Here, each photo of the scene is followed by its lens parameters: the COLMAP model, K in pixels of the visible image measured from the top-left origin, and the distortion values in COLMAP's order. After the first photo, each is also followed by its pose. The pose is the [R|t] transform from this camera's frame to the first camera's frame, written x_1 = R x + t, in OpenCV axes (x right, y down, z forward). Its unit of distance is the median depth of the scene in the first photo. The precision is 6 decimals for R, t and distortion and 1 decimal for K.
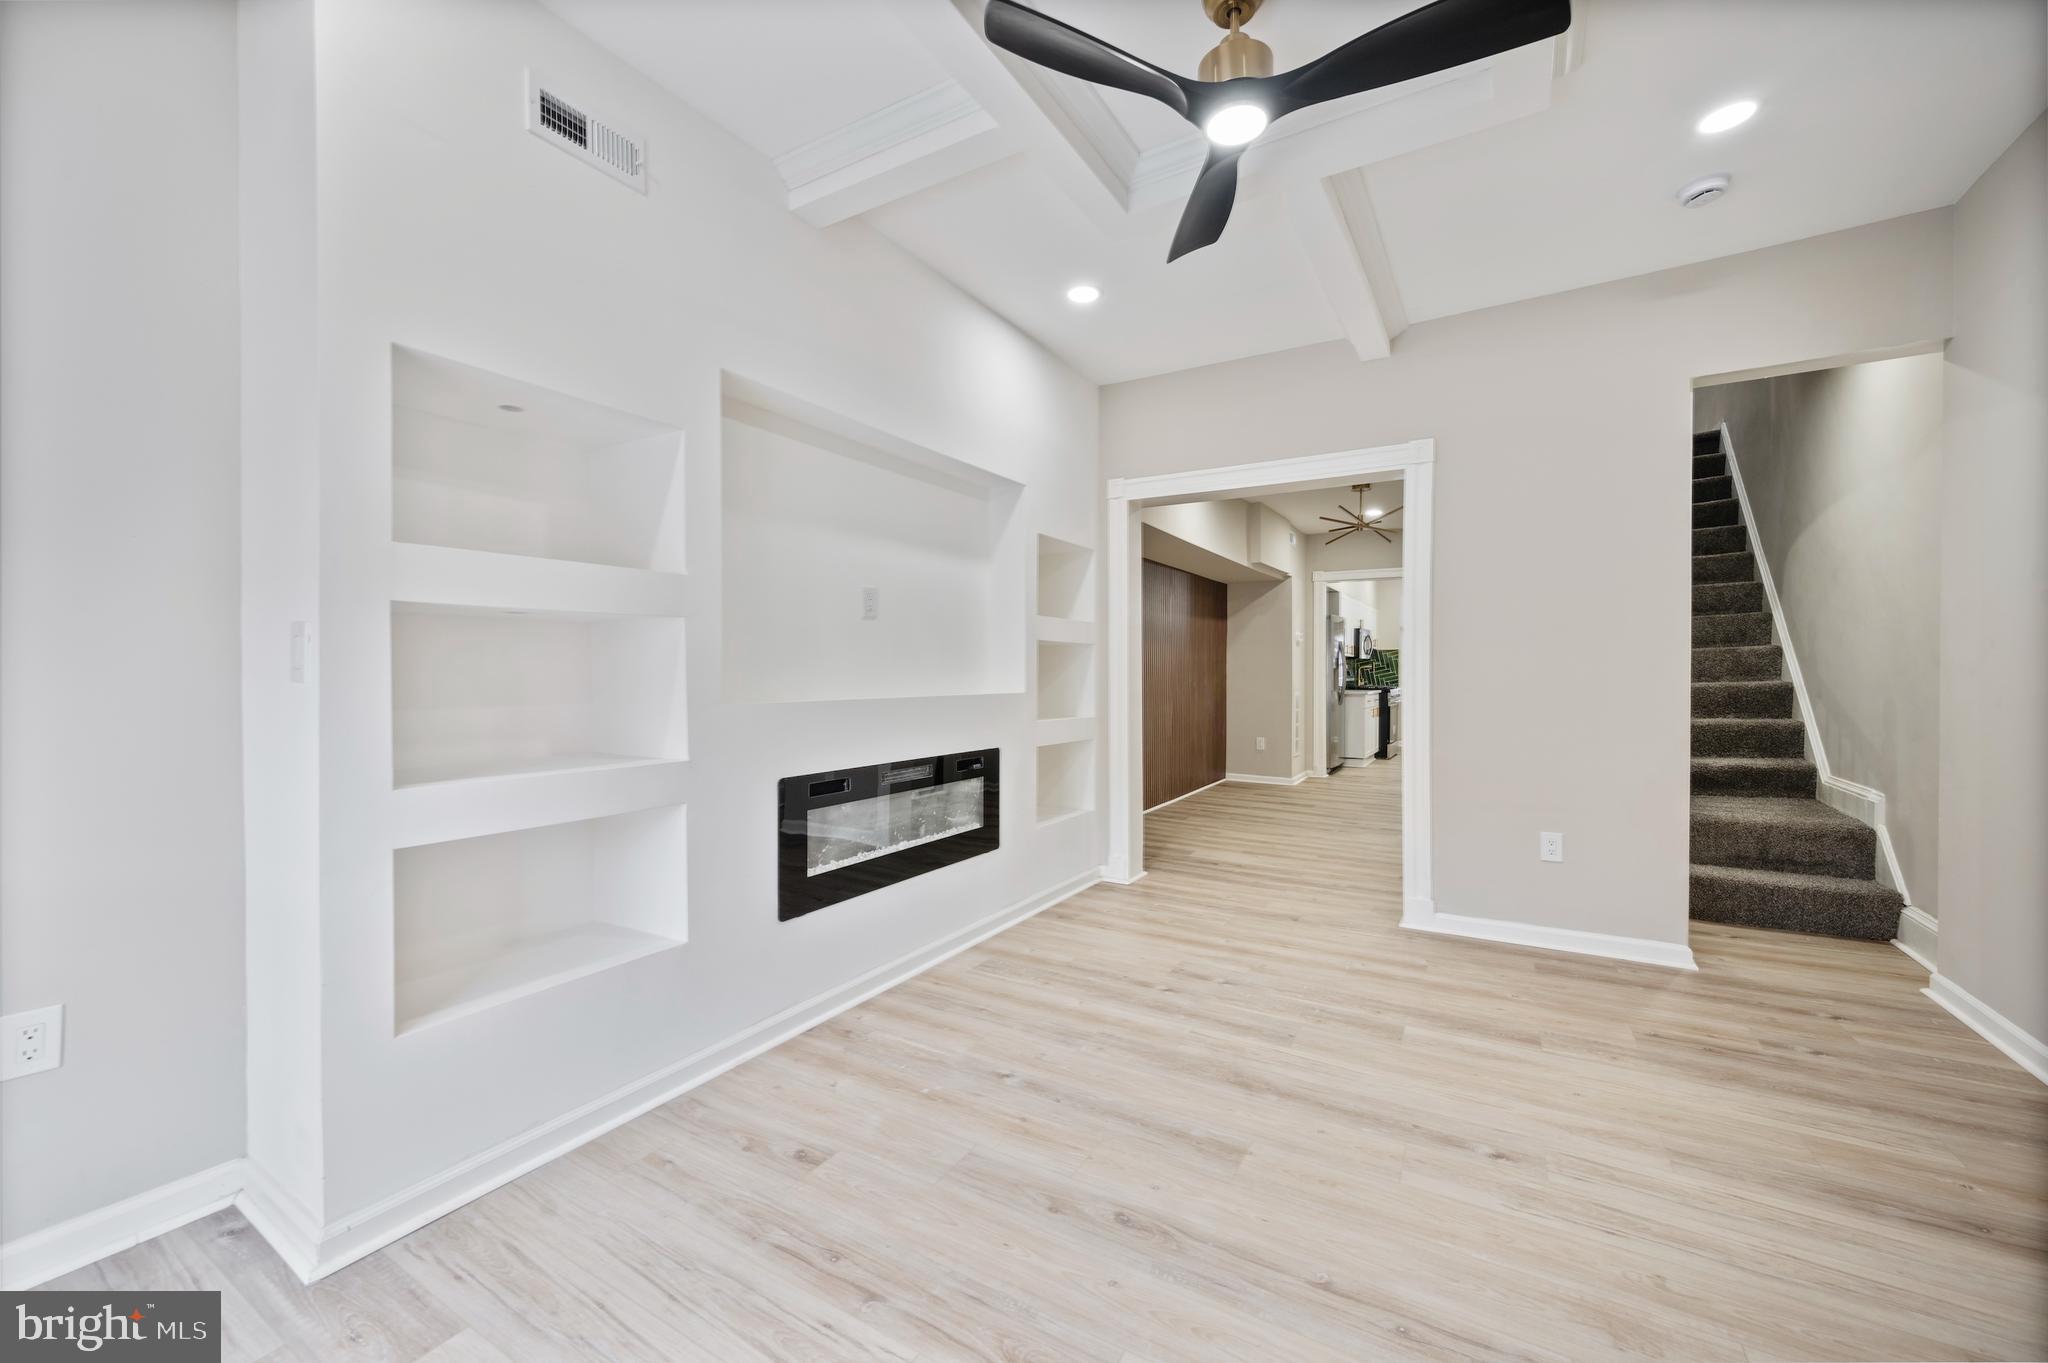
lens RADIAL K [[781.9, 0, 1027.3], [0, 781.9, 677.1], [0, 0, 1]] dist [-0.000593, -0.000064]
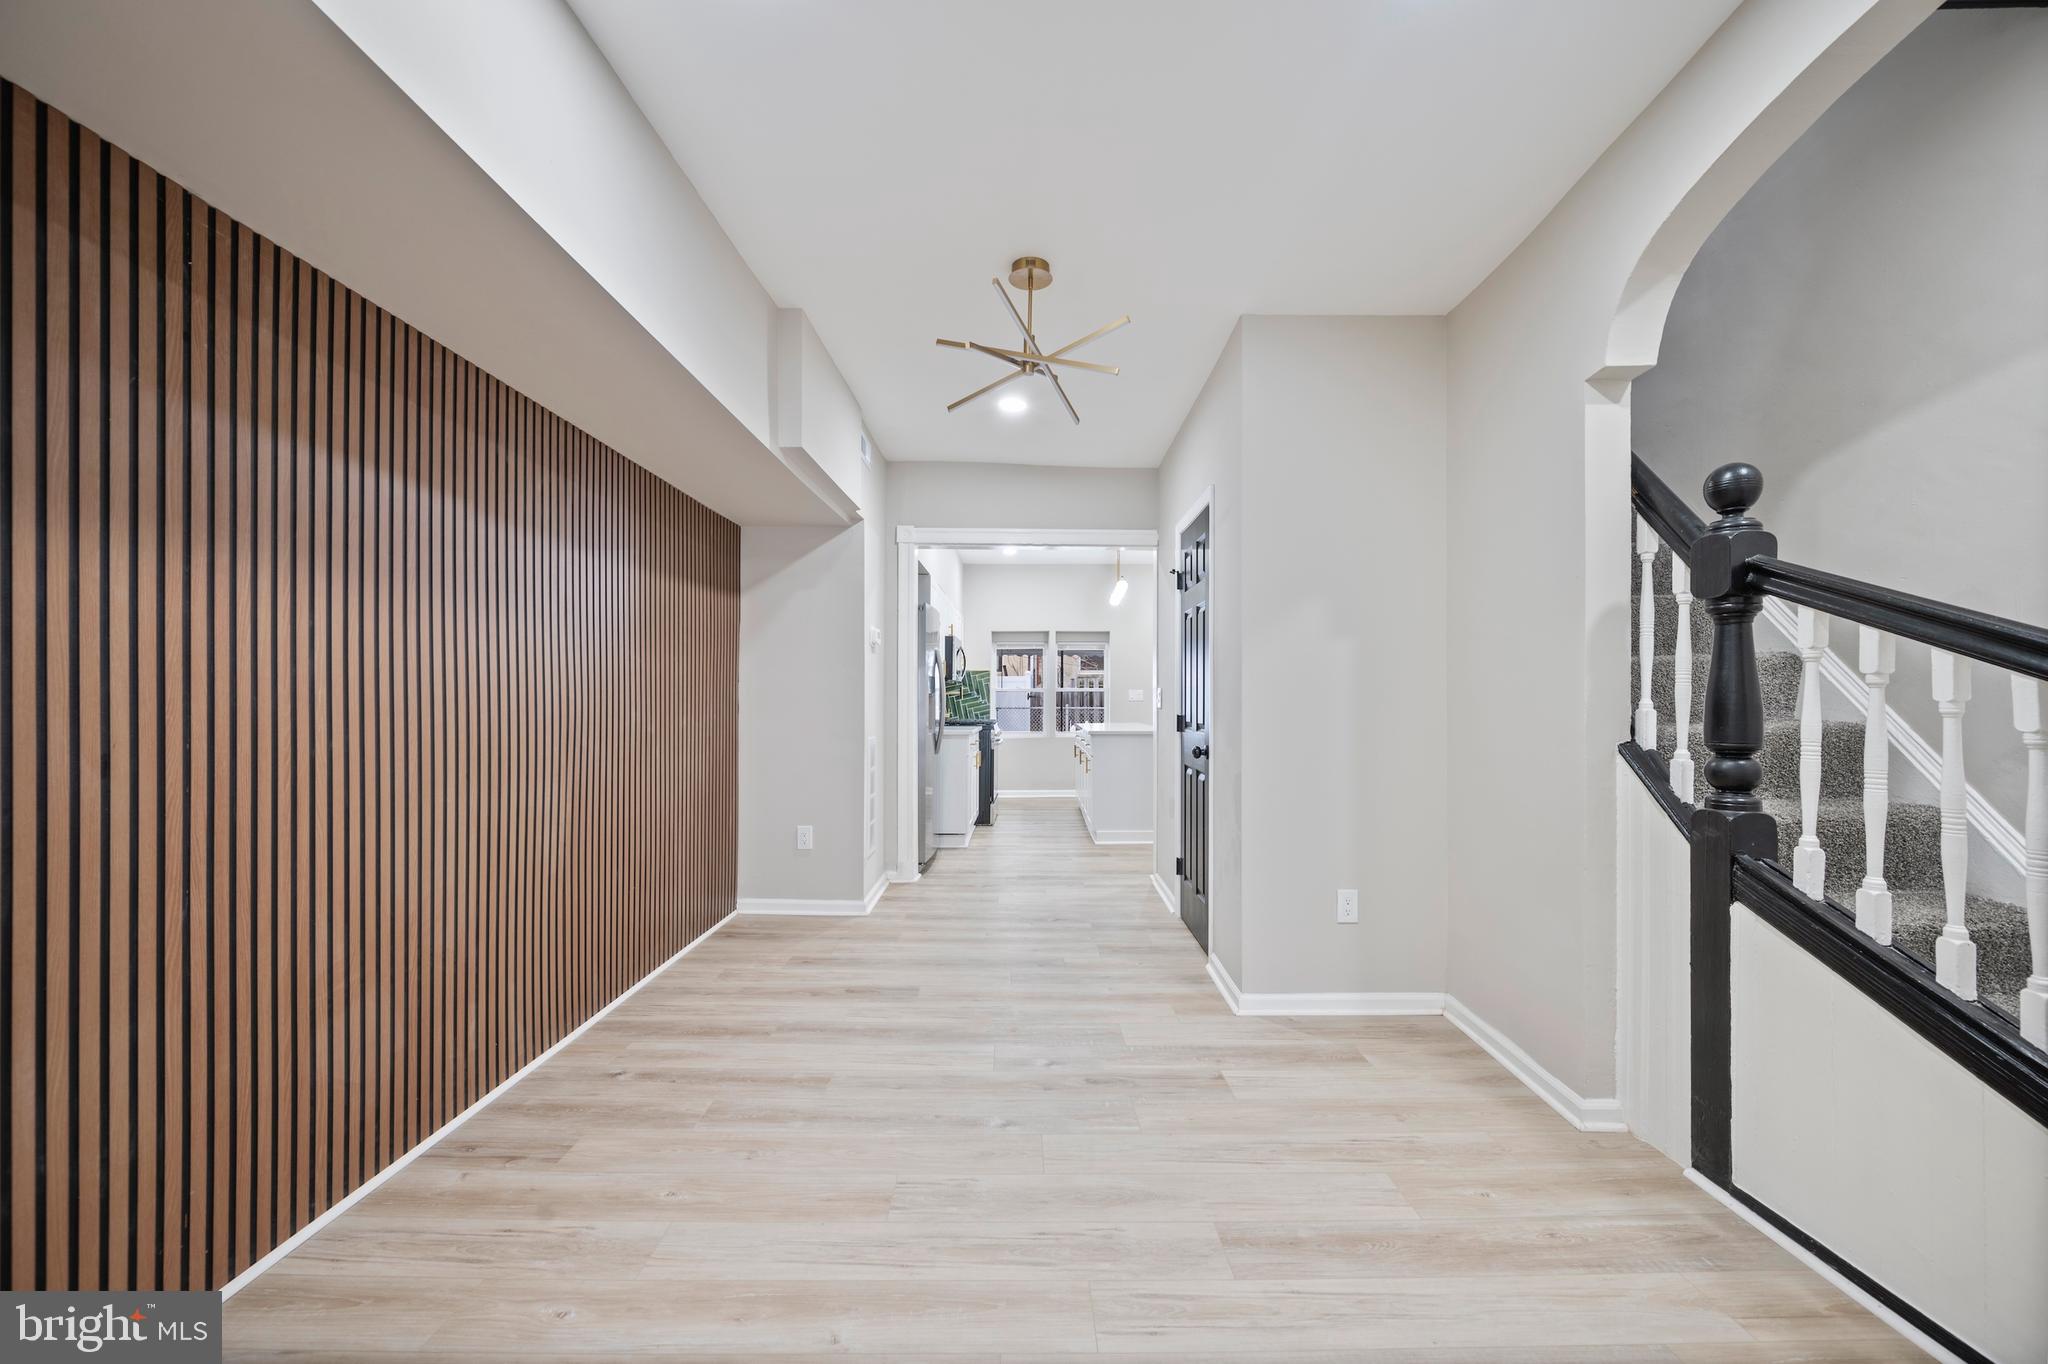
lens RADIAL K [[793.9, 0, 1030.9], [0, 793.9, 698.0], [0, 0, 1]] dist [-0.001023, -0.000075]
pose [[0.849779, 0.004418, 0.527121, 0.404132], [0.000271, 0.999961, -0.008817, -0.006142], [-0.527140, 0.007636, 0.849744, 1.290235]]
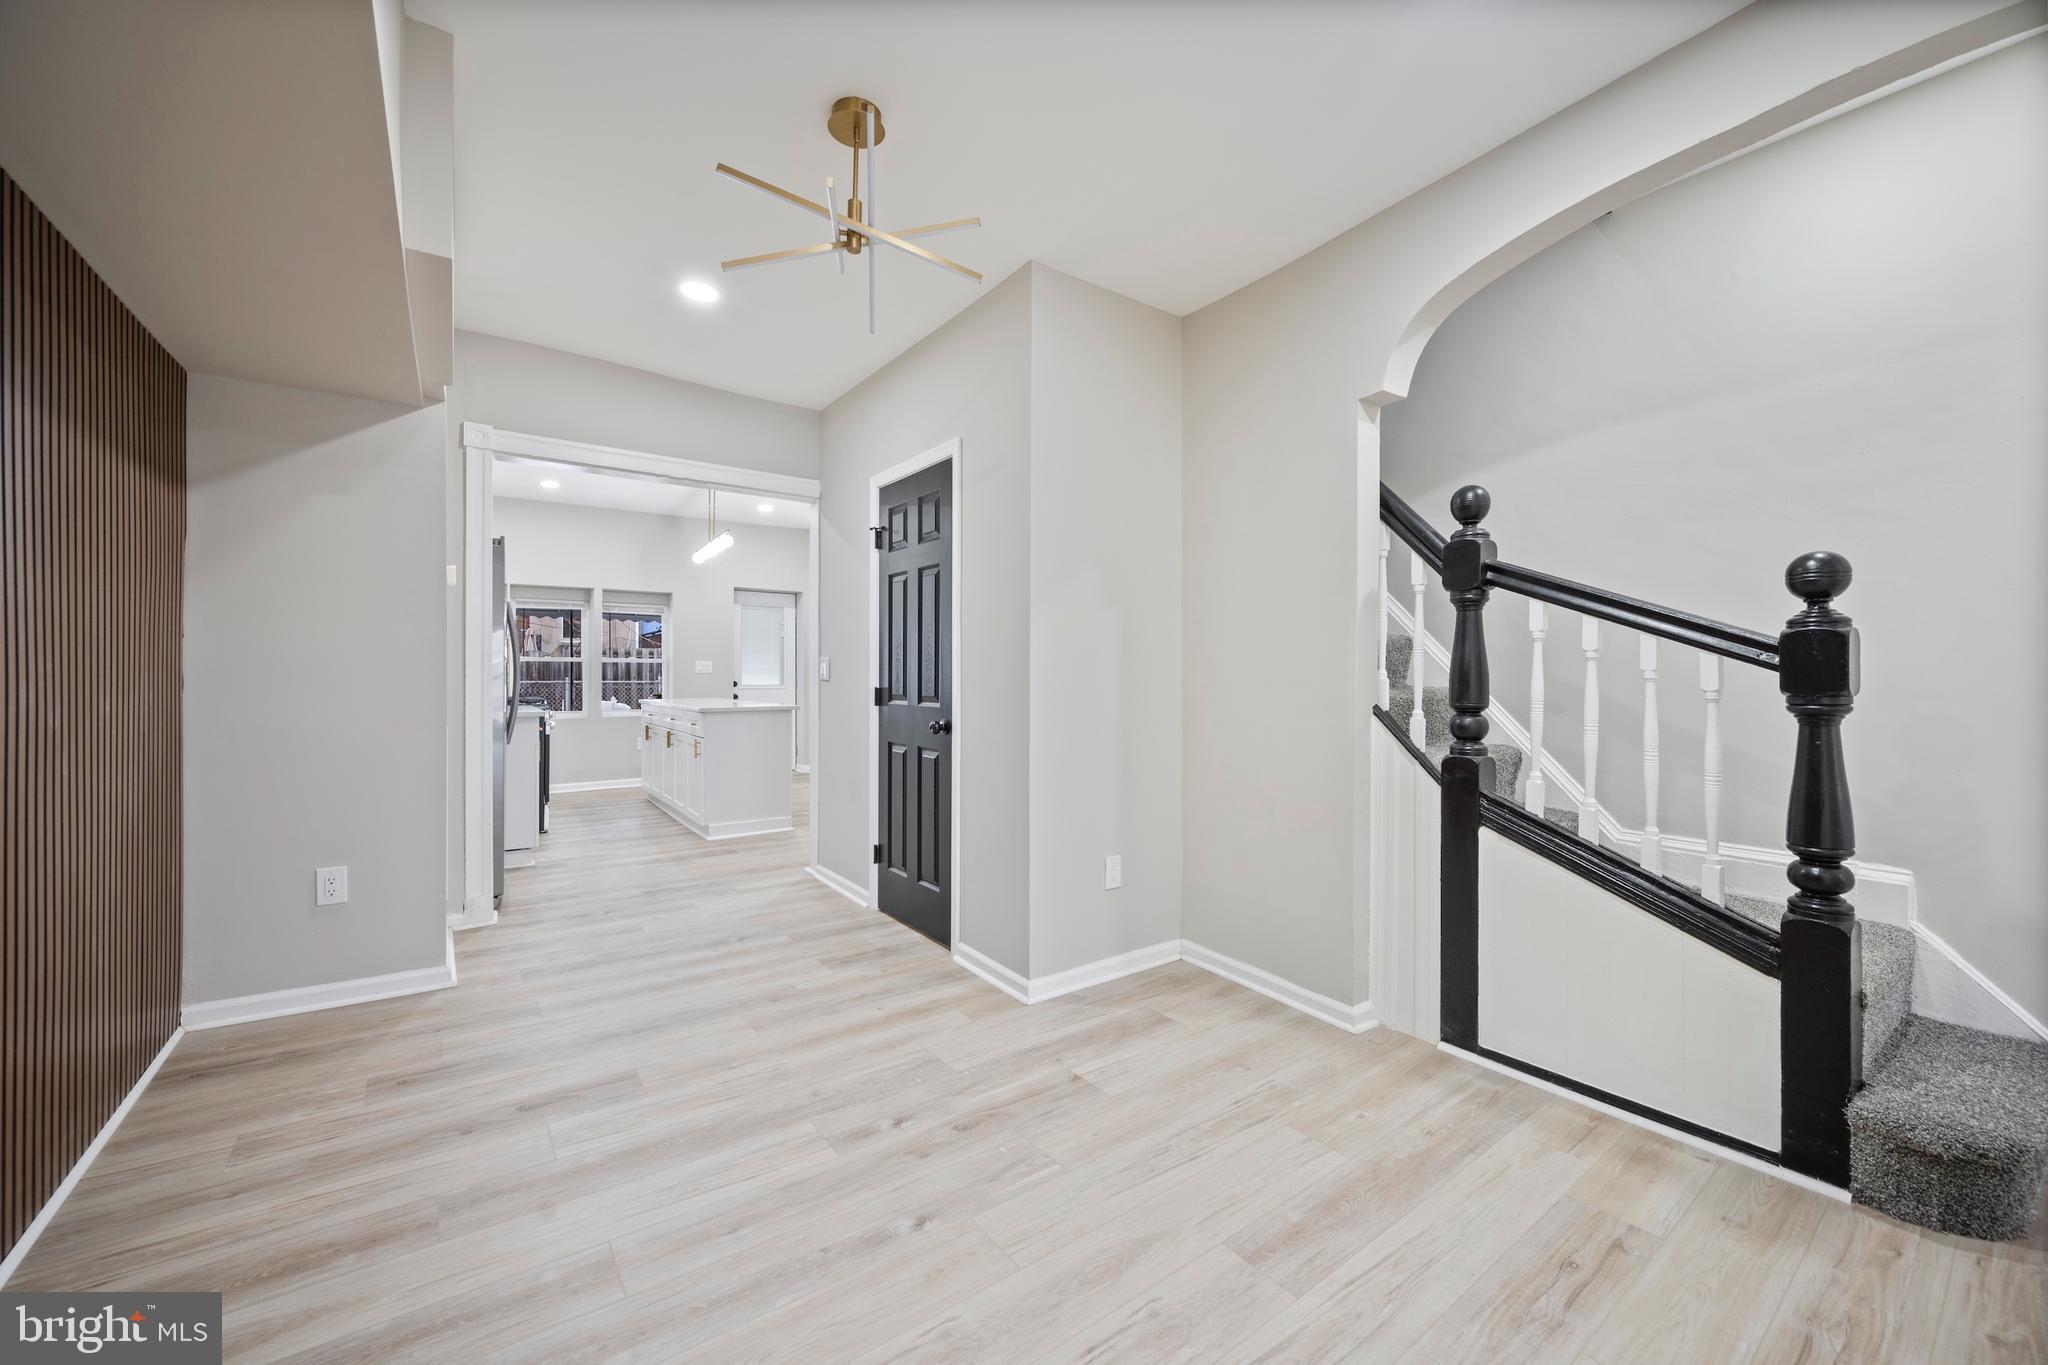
lens RADIAL K [[791.3, 0, 1018.0], [0, 791.3, 676.7], [0, 0, 1]] dist [-0.001146, -0.000127]
pose [[0.388874, 0.001401, 0.921290, 0.285065], [0.002231, 0.999994, -0.002463, -0.001894], [-0.921288, 0.003013, 0.388869, 1.650001]]
